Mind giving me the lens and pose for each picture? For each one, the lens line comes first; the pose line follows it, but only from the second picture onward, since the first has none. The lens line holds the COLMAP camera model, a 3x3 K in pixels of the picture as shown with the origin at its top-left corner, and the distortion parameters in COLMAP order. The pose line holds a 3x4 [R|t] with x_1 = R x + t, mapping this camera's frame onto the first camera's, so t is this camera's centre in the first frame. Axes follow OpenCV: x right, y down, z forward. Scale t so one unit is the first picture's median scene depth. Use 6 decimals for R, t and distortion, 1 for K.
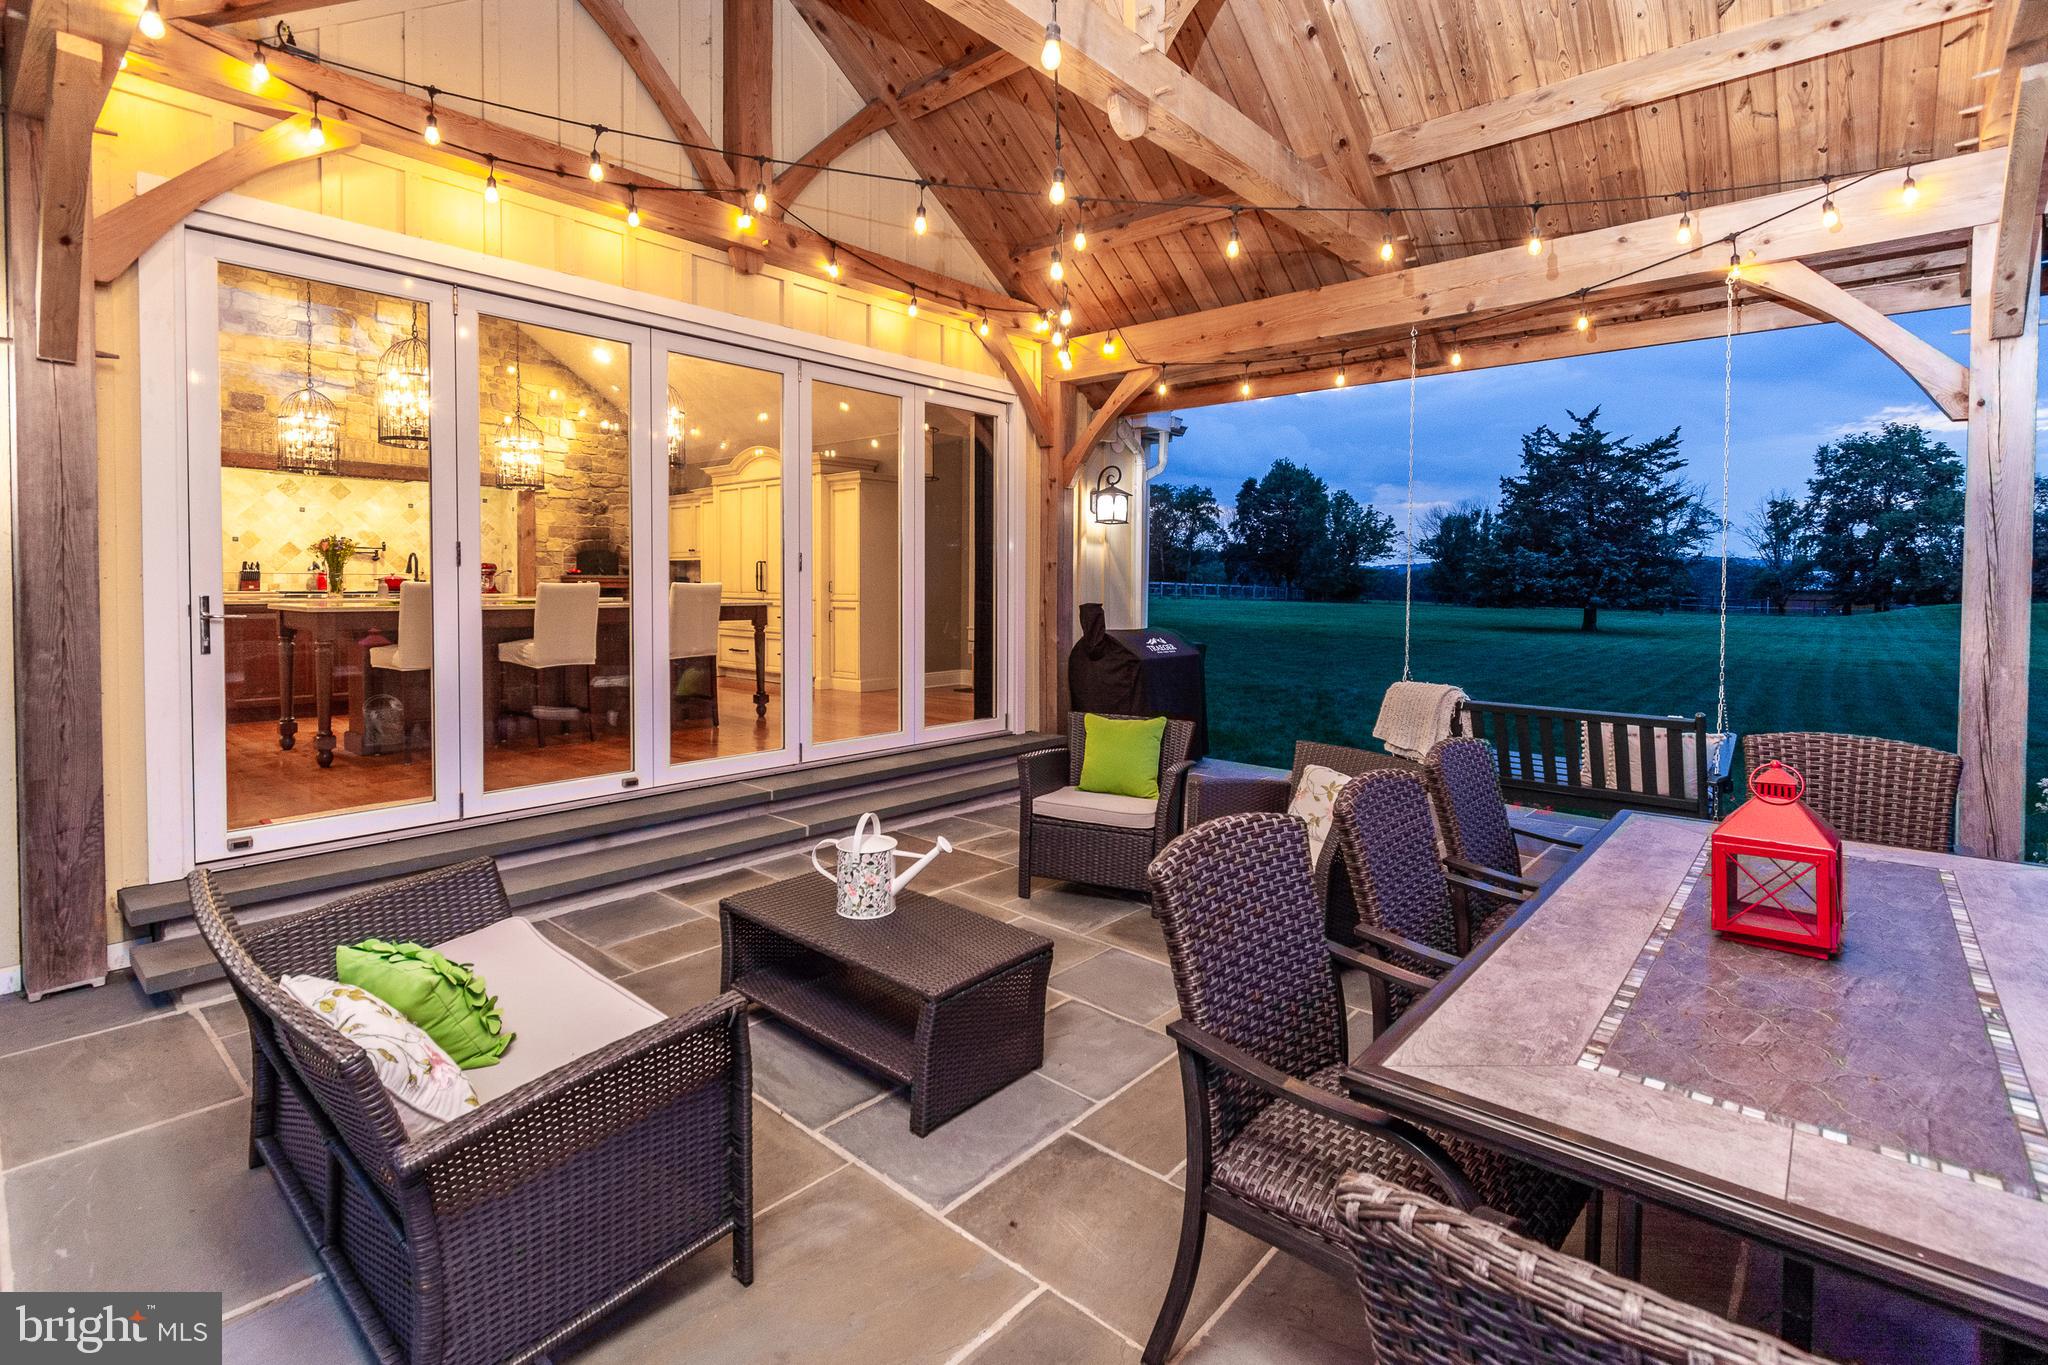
lens RADIAL K [[955.9, 0, 1005.3], [0, 955.9, 608.4], [0, 0, 1]] dist [0.002205, 0.000042]
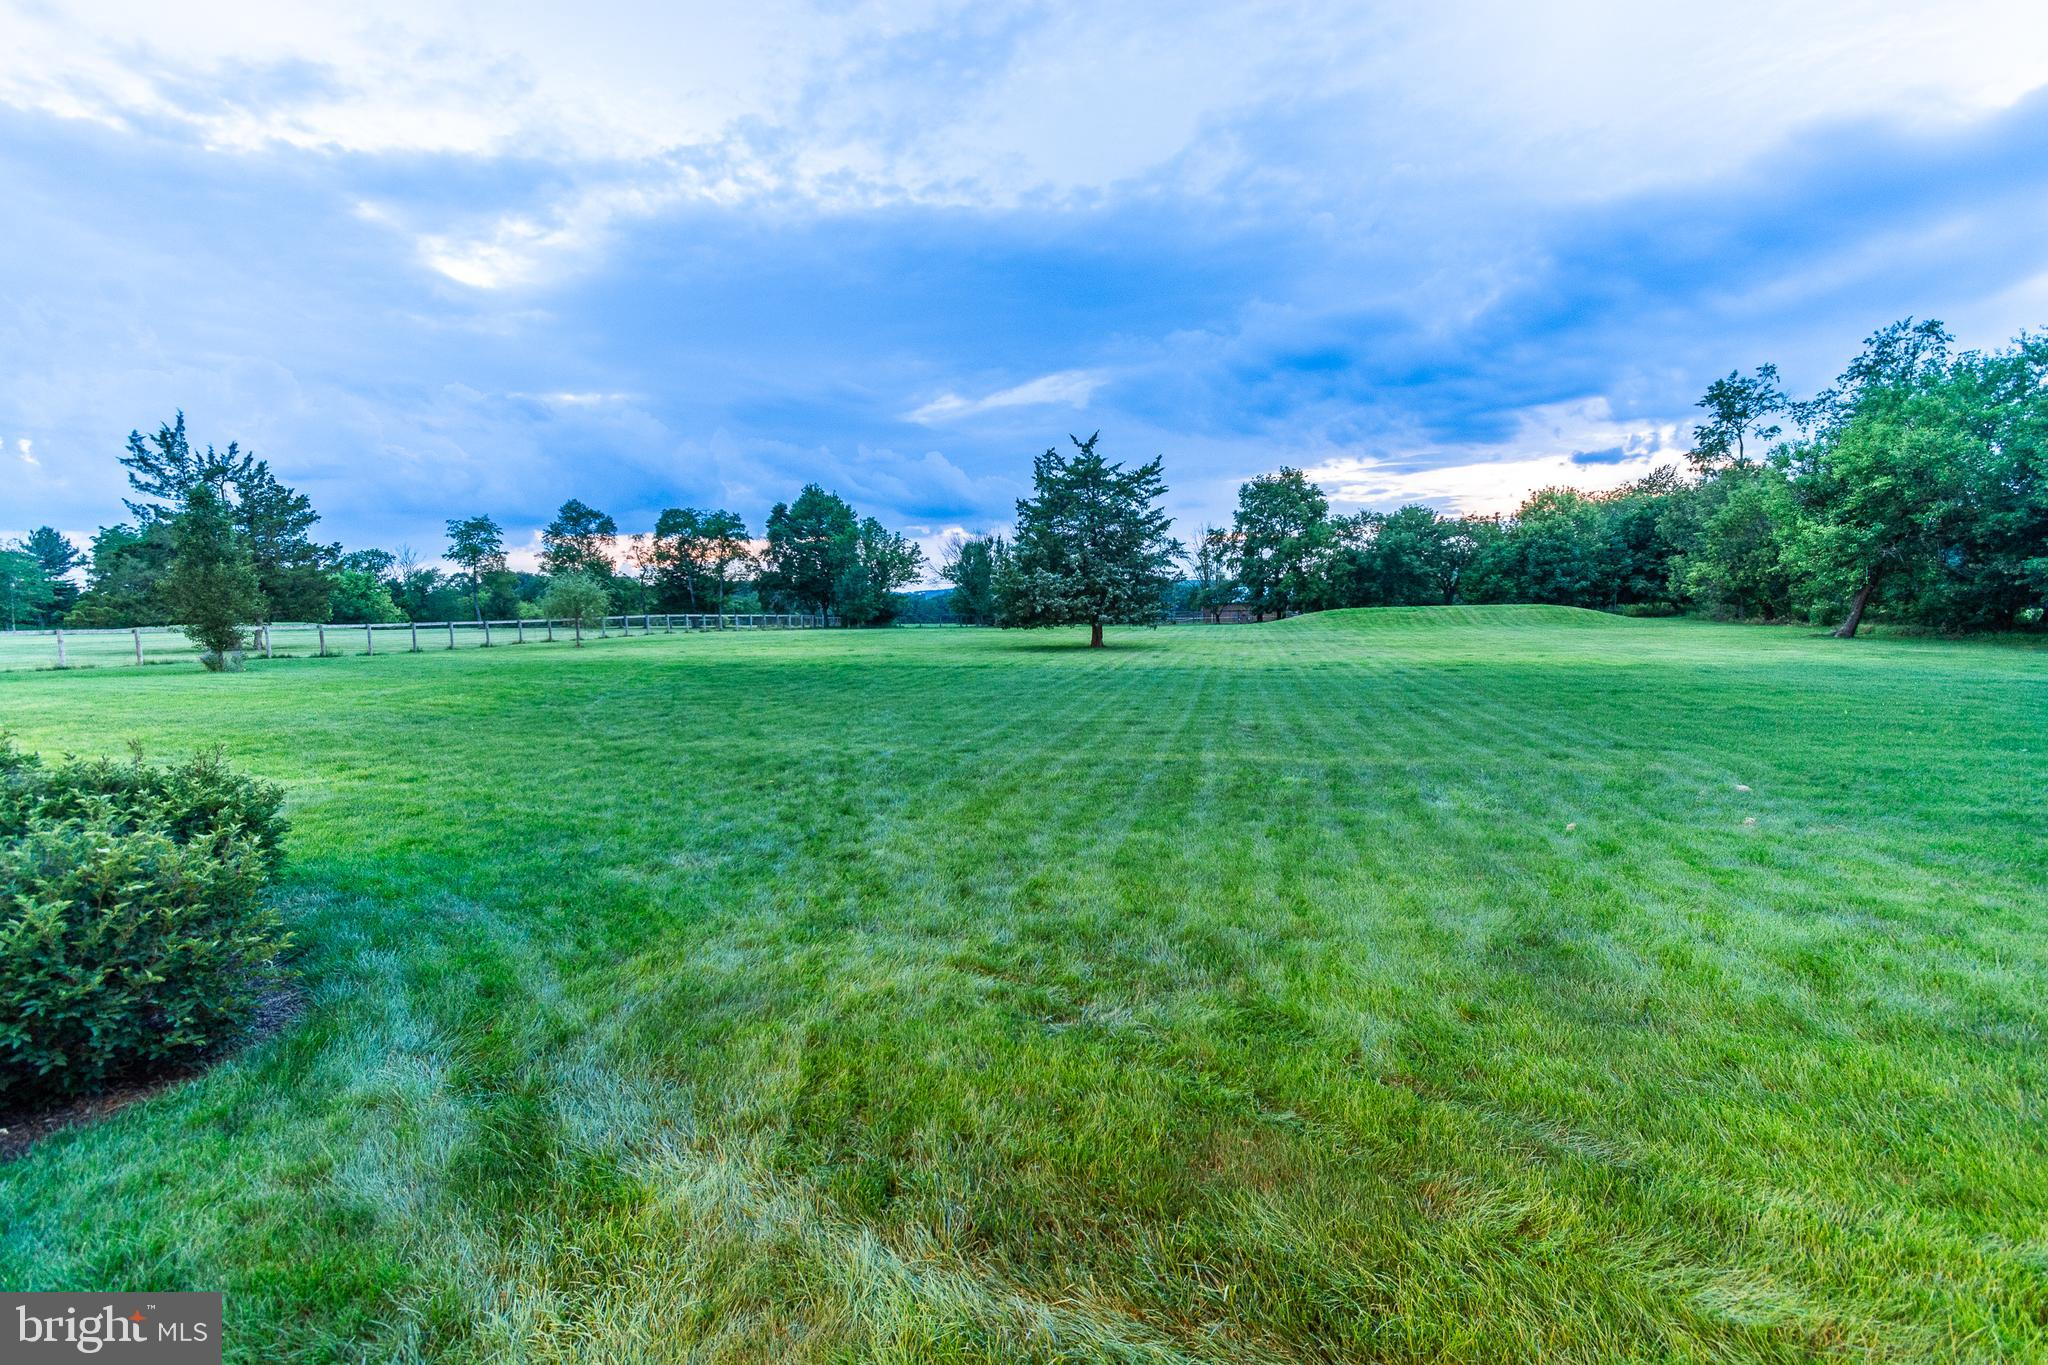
lens RADIAL K [[917.9, 0, 1022.4], [0, 917.9, 690.5], [0, 0, 1]] dist [0.001991, -0.000517]
pose [[0.879797, -0.073938, 0.469563, 0.052167], [0.046135, 0.996447, 0.070461, -0.003772], [-0.473105, -0.040328, 0.880083, 0.134627]]
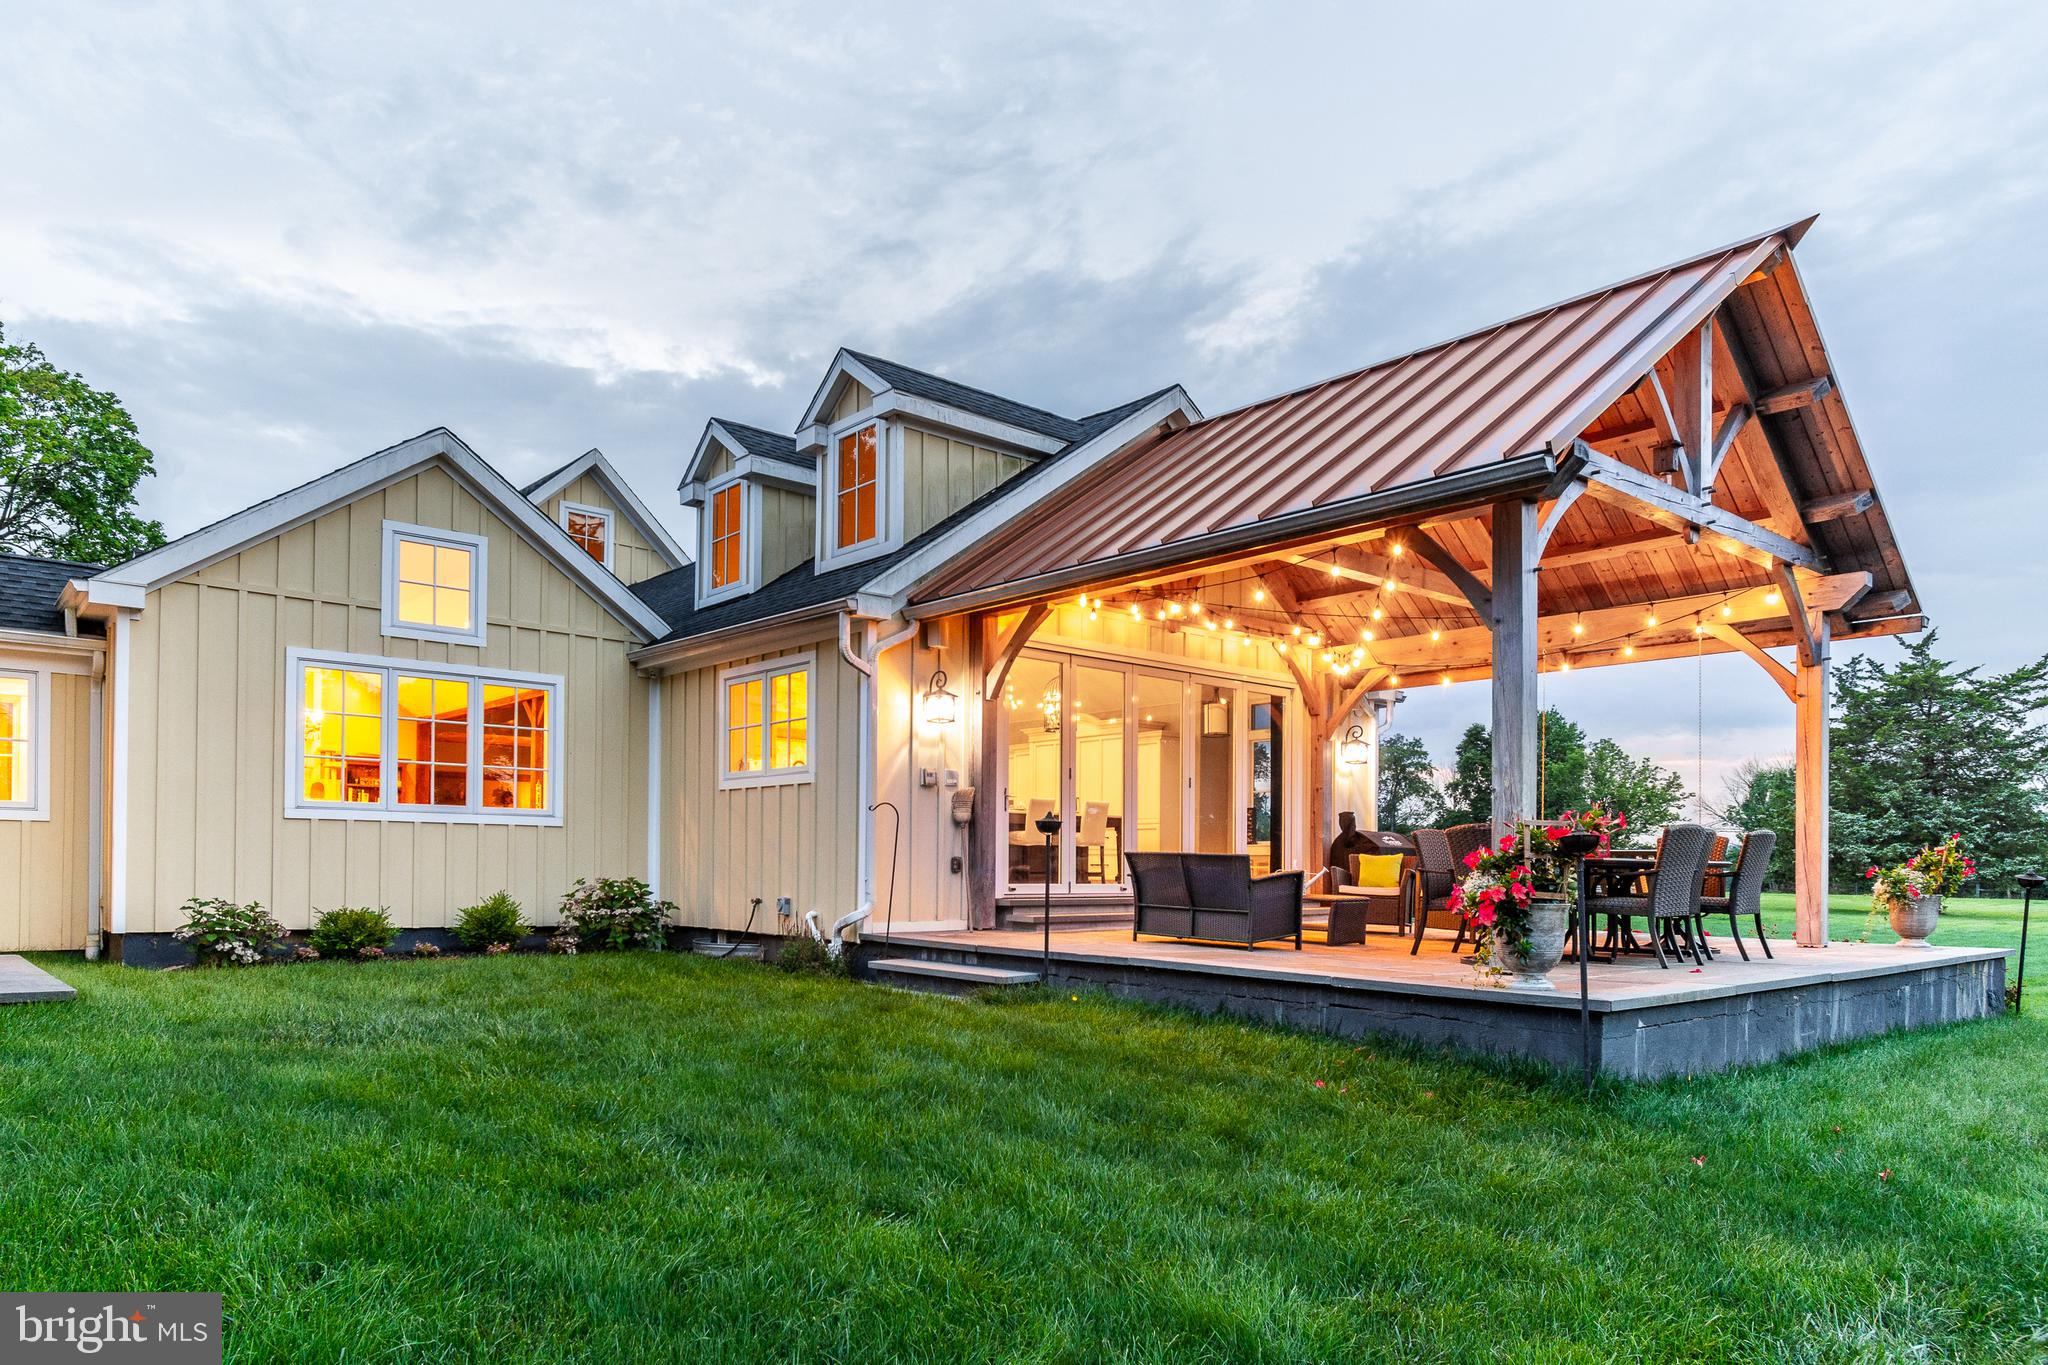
lens RADIAL K [[1277.5, 0, 917.9], [0, 1277.5, 859.1], [0, 0, 1]] dist [0.002428, -0.002221]
pose [[0.986670, 0.002142, -0.162719, -0.036087], [-0.007775, 0.999392, -0.033989, 0.020243], [0.162548, 0.034801, 0.986087, -0.163472]]
